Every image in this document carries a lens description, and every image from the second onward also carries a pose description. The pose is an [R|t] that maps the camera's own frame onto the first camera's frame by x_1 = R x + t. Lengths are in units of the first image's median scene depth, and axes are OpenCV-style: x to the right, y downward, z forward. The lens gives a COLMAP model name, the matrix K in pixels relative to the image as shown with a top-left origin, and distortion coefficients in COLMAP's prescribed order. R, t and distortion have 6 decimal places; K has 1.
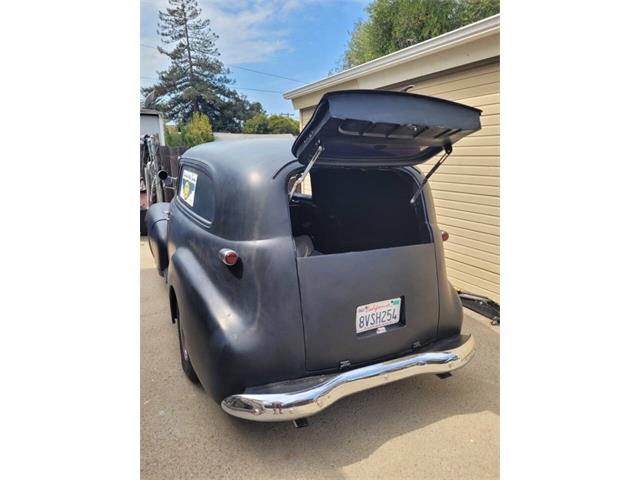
lens RADIAL K [[363.1, 0, 317.6], [0, 363.1, 242.5], [0, 0, 1]] dist [0.021719, -0.010442]
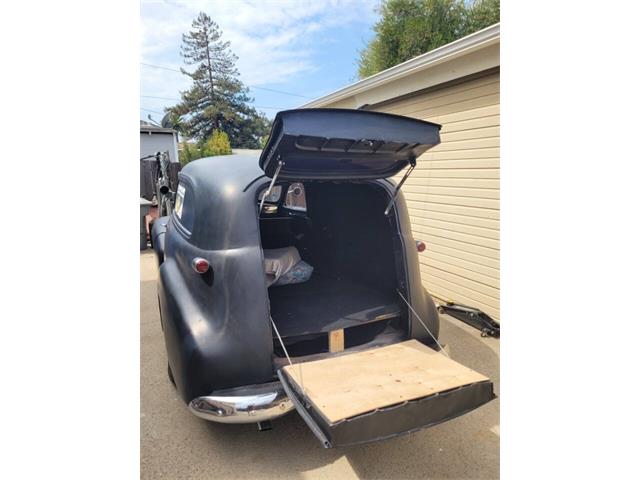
lens RADIAL K [[363.1, 0, 319.3], [0, 363.1, 243.8], [0, 0, 1]] dist [0.021719, -0.010442]
pose [[0.998931, -0.000610, -0.046217, 0.118294], [-0.001026, 0.999374, -0.035374, 0.010905], [0.046210, 0.035384, 0.998305, -0.035003]]
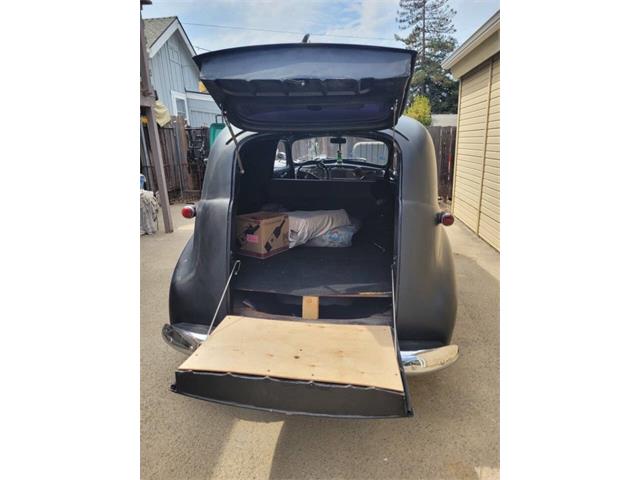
lens RADIAL K [[363.1, 0, 319.0], [0, 363.1, 242.7], [0, 0, 1]] dist [0.021719, -0.010442]
pose [[0.831546, 0.130453, -0.539919, 0.595344], [-0.108176, 0.991452, 0.072945, 0.005509], [0.544820, -0.002251, 0.838550, 0.189560]]
